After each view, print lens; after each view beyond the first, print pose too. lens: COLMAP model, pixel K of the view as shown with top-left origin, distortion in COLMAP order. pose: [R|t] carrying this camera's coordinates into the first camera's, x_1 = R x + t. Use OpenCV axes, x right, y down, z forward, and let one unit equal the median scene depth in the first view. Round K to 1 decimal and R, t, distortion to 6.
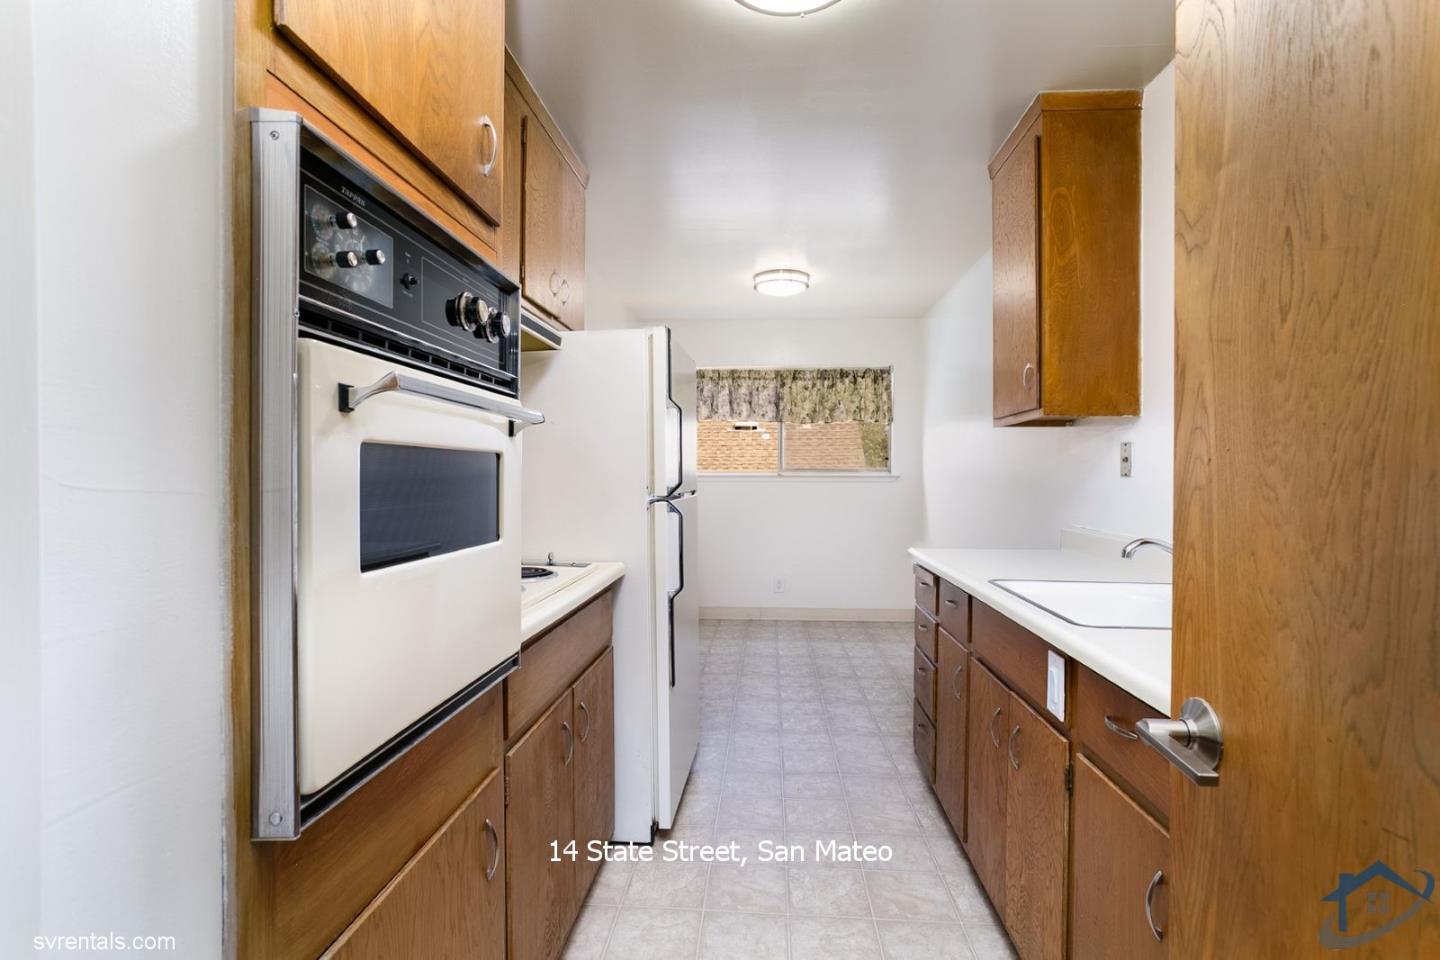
lens RADIAL K [[736.1, 0, 723.4], [0, 736.1, 447.9], [0, 0, 1]] dist [-0.021963, 0.029056]
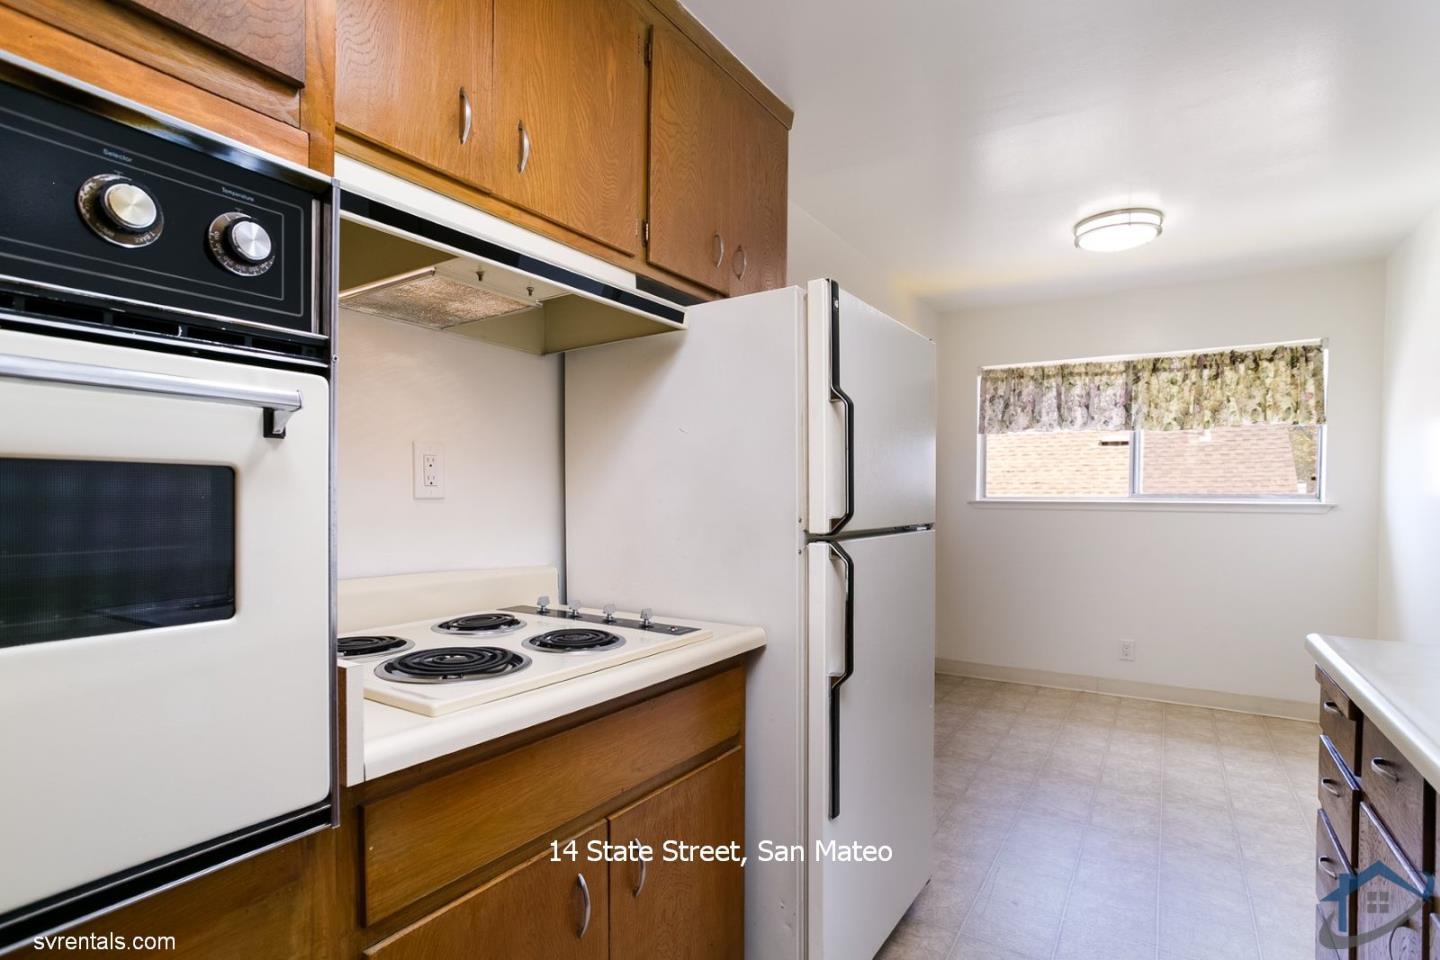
lens RADIAL K [[720.3, 0, 719.0], [0, 720.3, 493.8], [0, 0, 1]] dist [-0.006268, 0.000005]
pose [[0.872329, 0.006525, -0.488877, 0.069802], [0.008826, 0.999538, 0.029089, 0.003931], [0.488840, -0.029690, 0.871868, 0.167792]]
